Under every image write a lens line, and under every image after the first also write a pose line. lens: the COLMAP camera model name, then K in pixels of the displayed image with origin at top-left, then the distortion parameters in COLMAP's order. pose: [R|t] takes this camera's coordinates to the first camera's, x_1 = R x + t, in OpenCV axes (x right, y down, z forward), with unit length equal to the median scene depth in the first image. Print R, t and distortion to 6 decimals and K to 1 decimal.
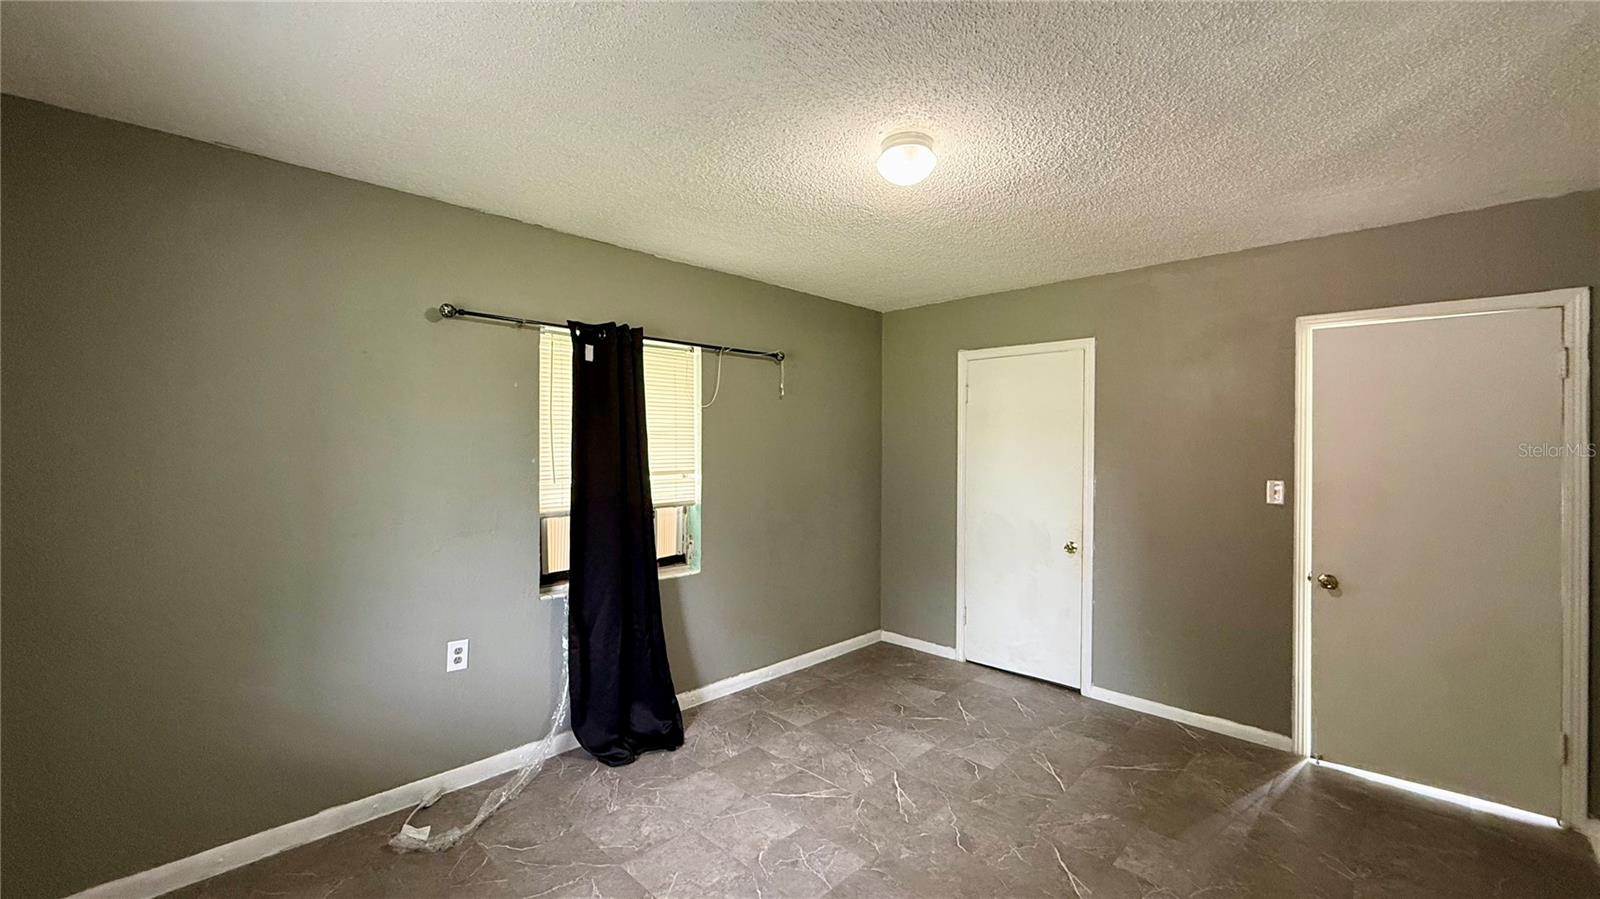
lens RADIAL K [[641.4, 0, 795.7], [0, 641.4, 445.5], [0, 0, 1]] dist [0.001604, 0.000250]
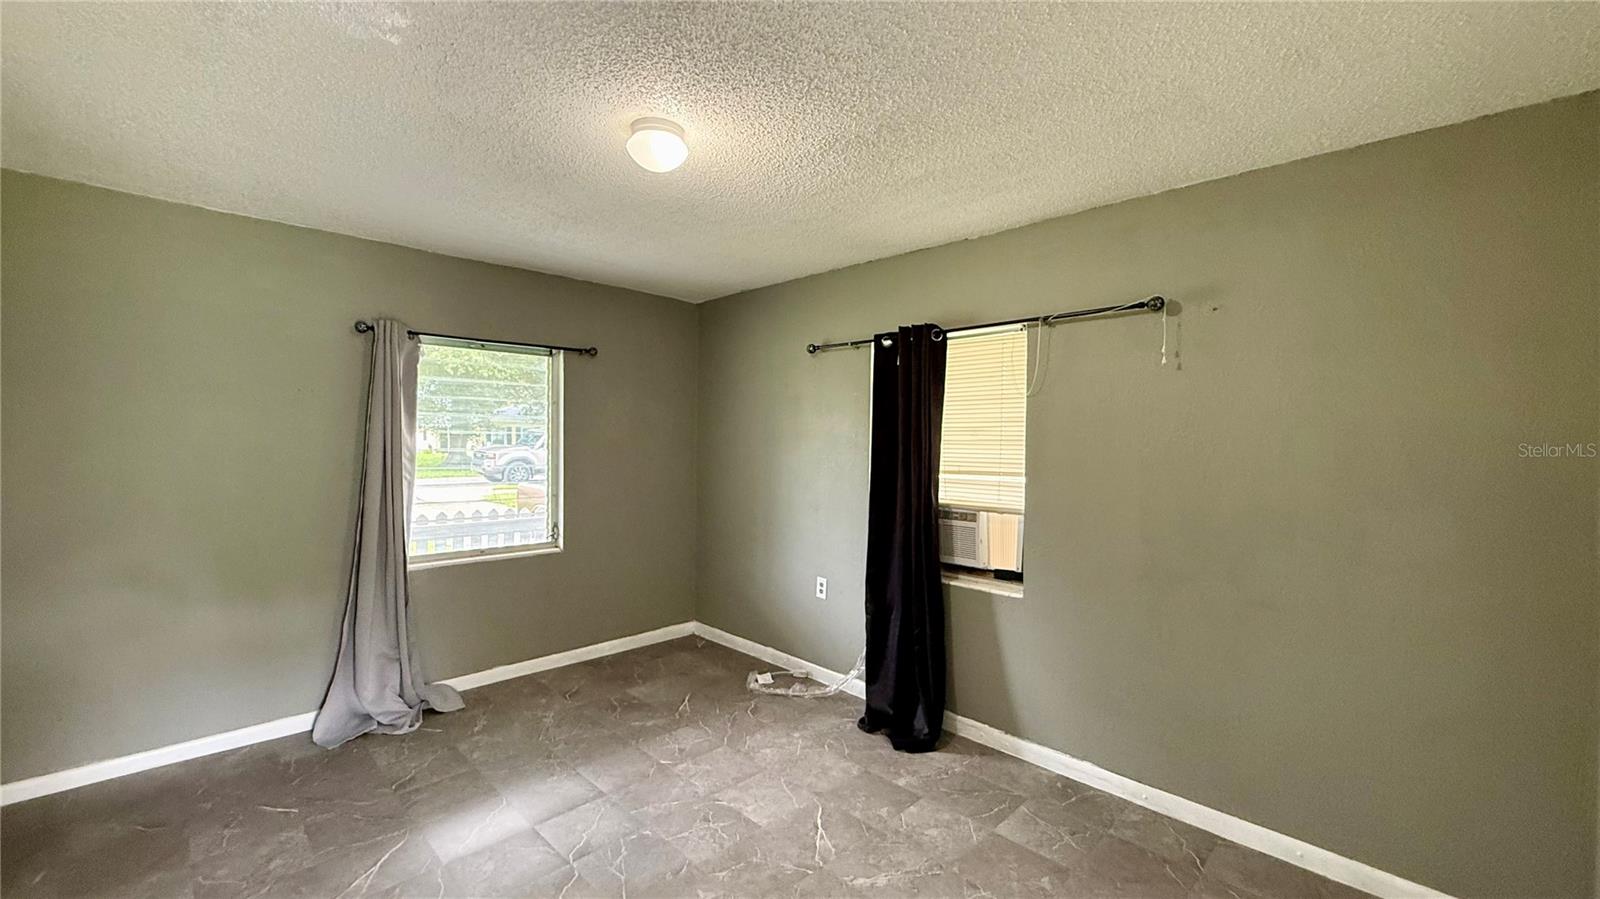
lens RADIAL K [[641.4, 0, 795.7], [0, 641.4, 447.0], [0, 0, 1]] dist [0.001604, 0.000250]
pose [[-0.016674, 0.010507, -0.999806, 0.812728], [-0.011460, 0.999877, 0.010699, -0.001155], [0.999795, 0.011636, -0.016552, 0.870123]]
